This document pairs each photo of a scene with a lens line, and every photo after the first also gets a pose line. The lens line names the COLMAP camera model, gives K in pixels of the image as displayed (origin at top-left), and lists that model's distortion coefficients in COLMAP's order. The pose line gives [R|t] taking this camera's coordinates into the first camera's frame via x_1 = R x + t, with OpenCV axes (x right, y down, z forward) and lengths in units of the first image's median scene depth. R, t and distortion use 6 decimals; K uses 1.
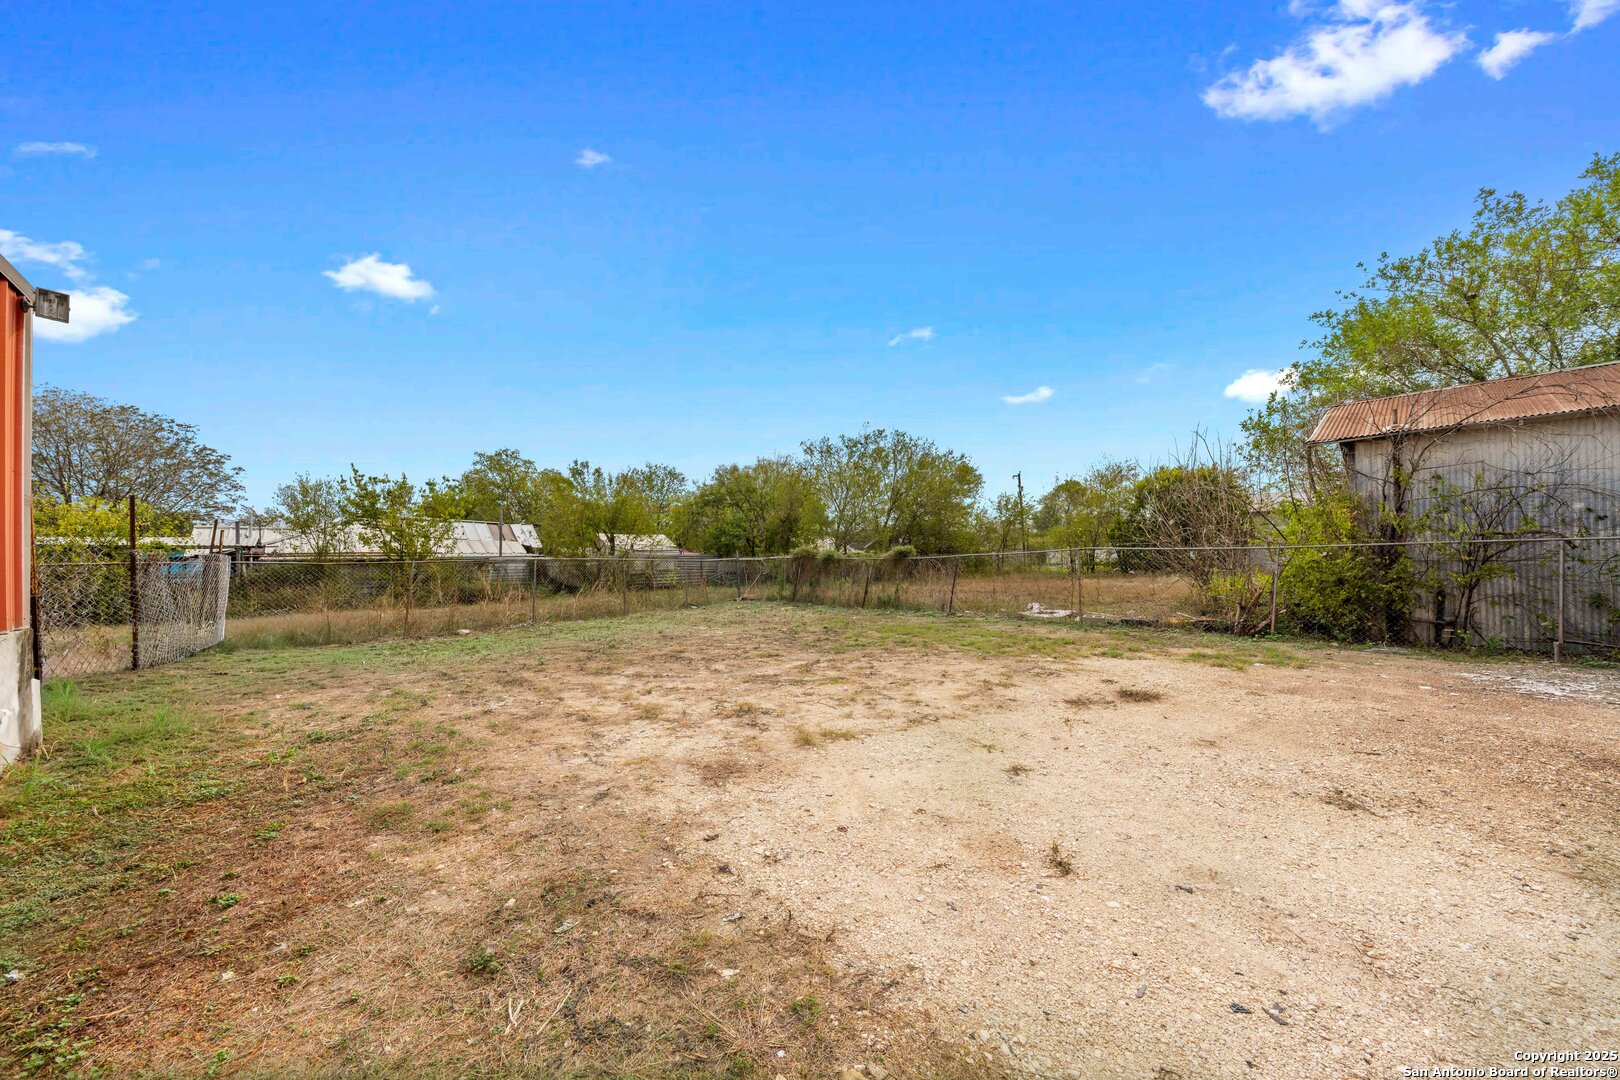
lens RADIAL K [[566.3, 0, 809.4], [0, 566.3, 575.0], [0, 0, 1]] dist [-0.003111, -0.000239]
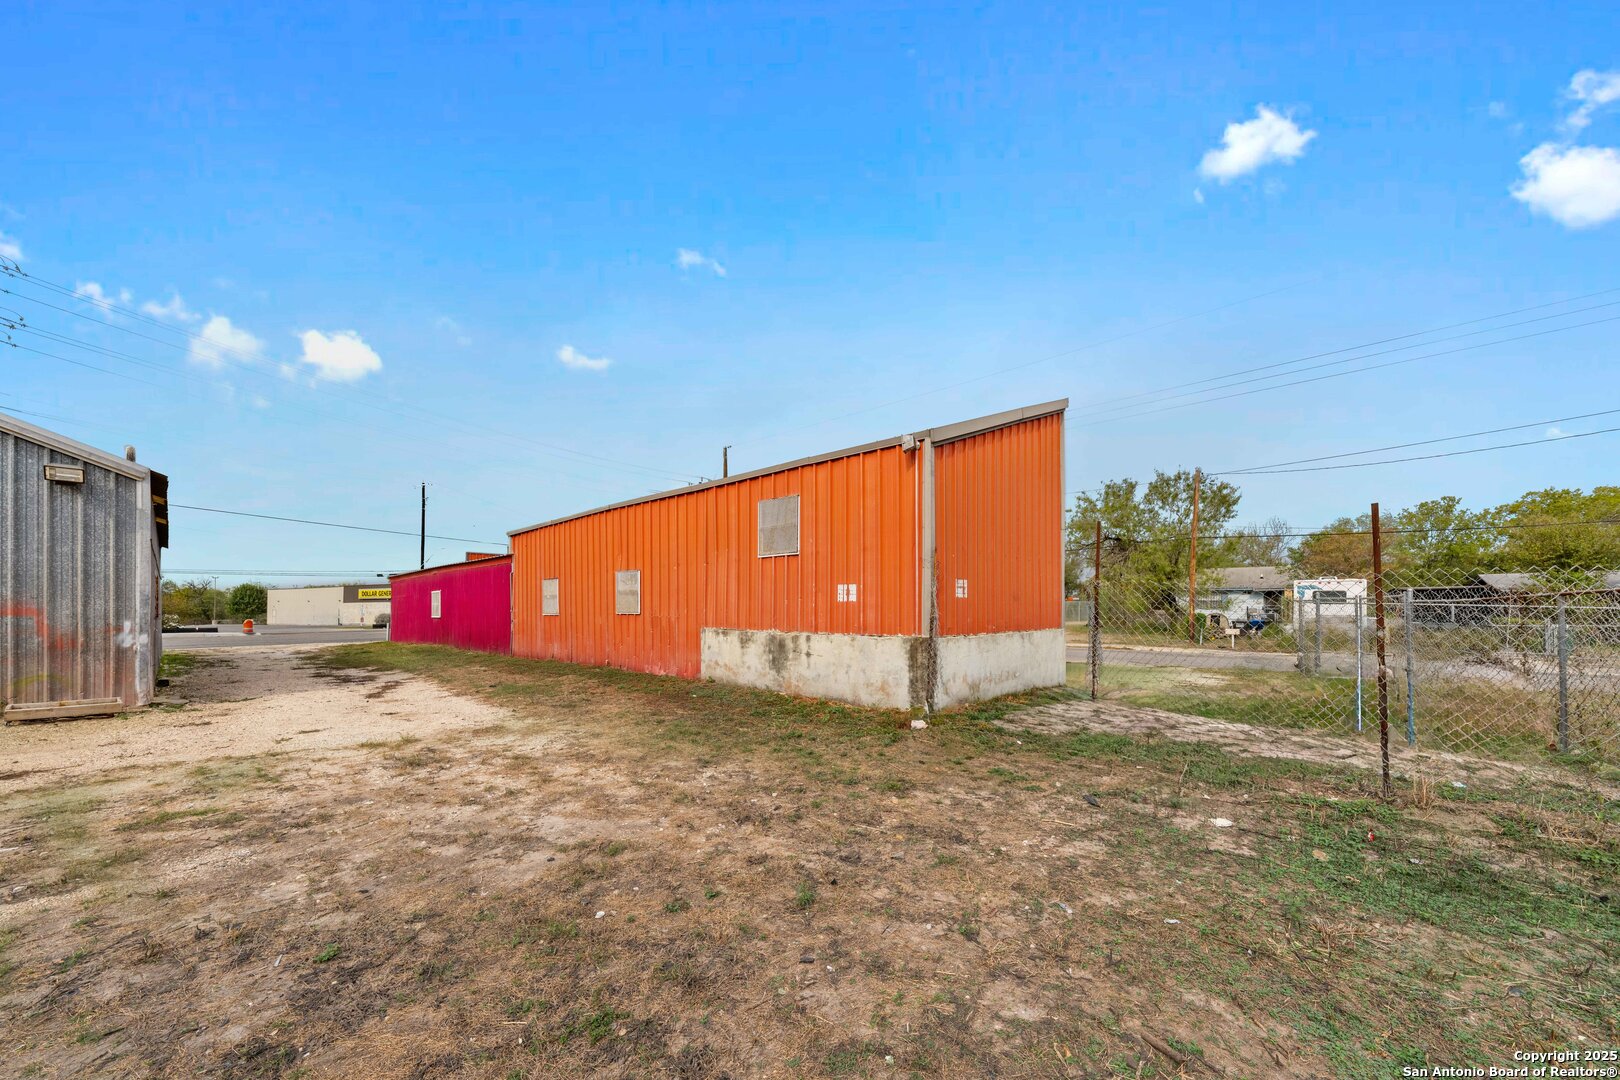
lens RADIAL K [[566.3, 0, 809.4], [0, 566.3, 575.0], [0, 0, 1]] dist [-0.003111, -0.000239]
pose [[-0.993875, 0.017709, -0.109084, -0.448934], [0.020065, 0.999588, -0.020540, -0.029325], [0.108675, -0.022603, -0.993820, 1.350398]]
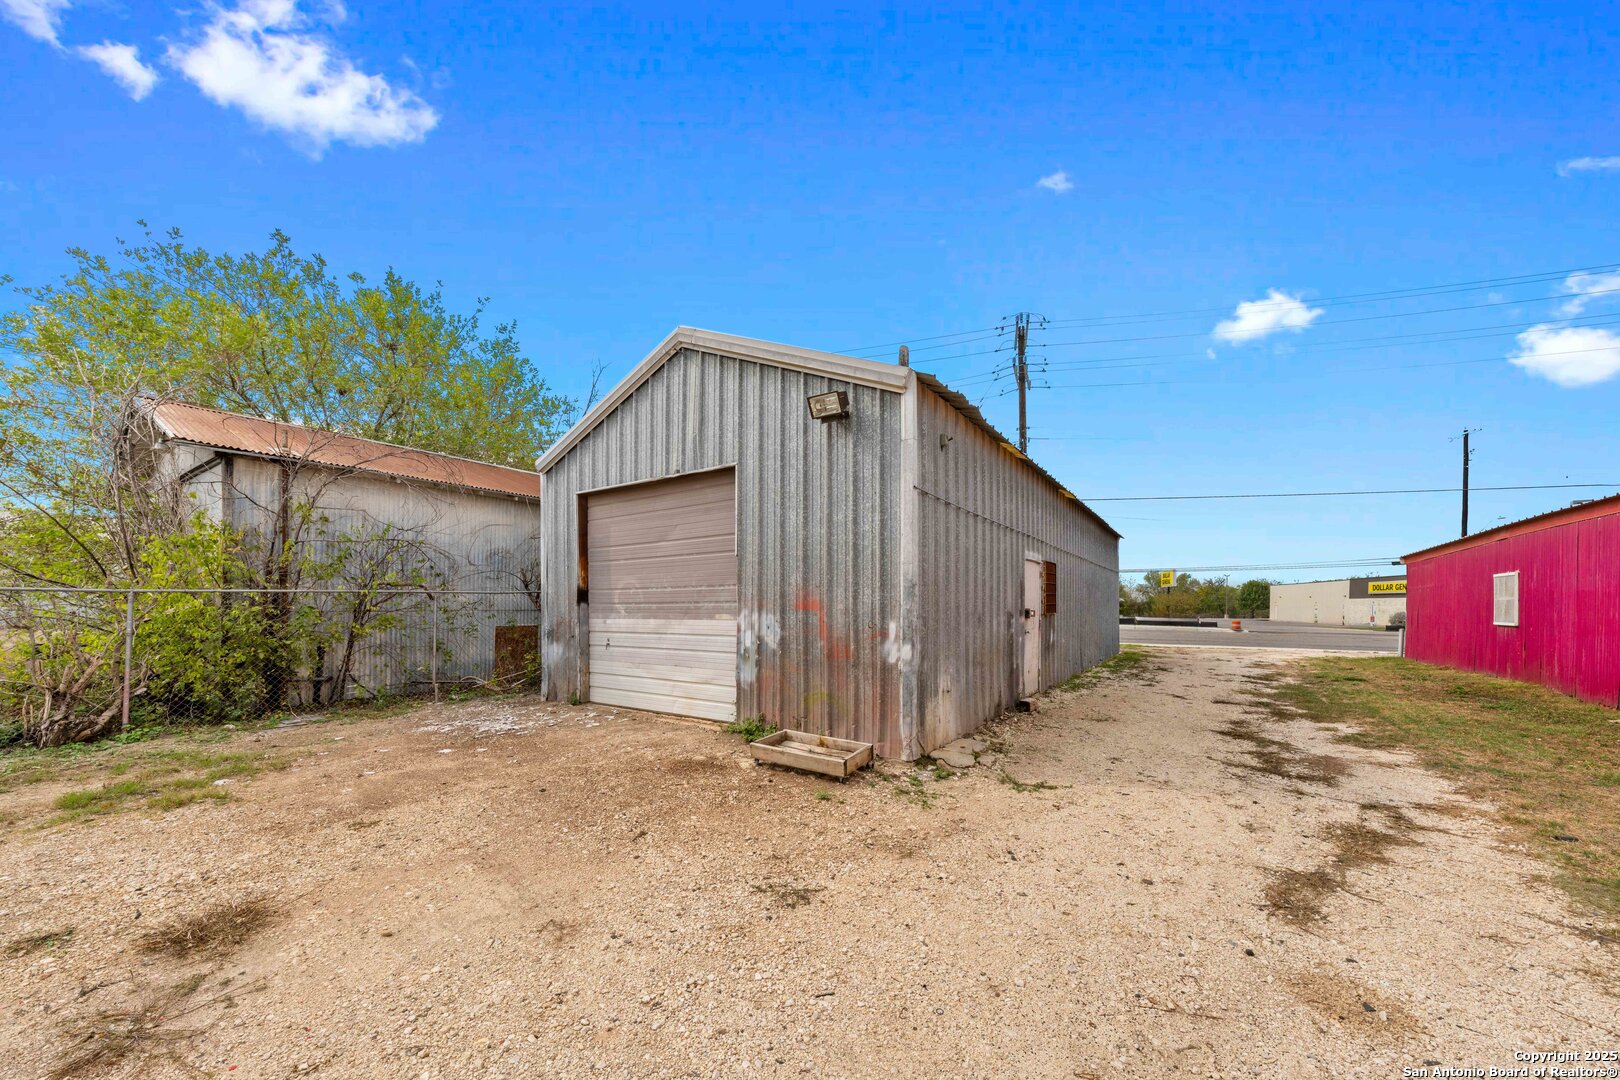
lens RADIAL K [[577.3, 0, 810.2], [0, 577.3, 604.6], [0, 0, 1]] dist [-0.002922, -0.000321]
pose [[-0.230202, 0.009615, 0.973095, 0.039496], [0.027904, 0.999605, -0.003275, -0.012049], [-0.972743, 0.026399, -0.230379, 0.468320]]
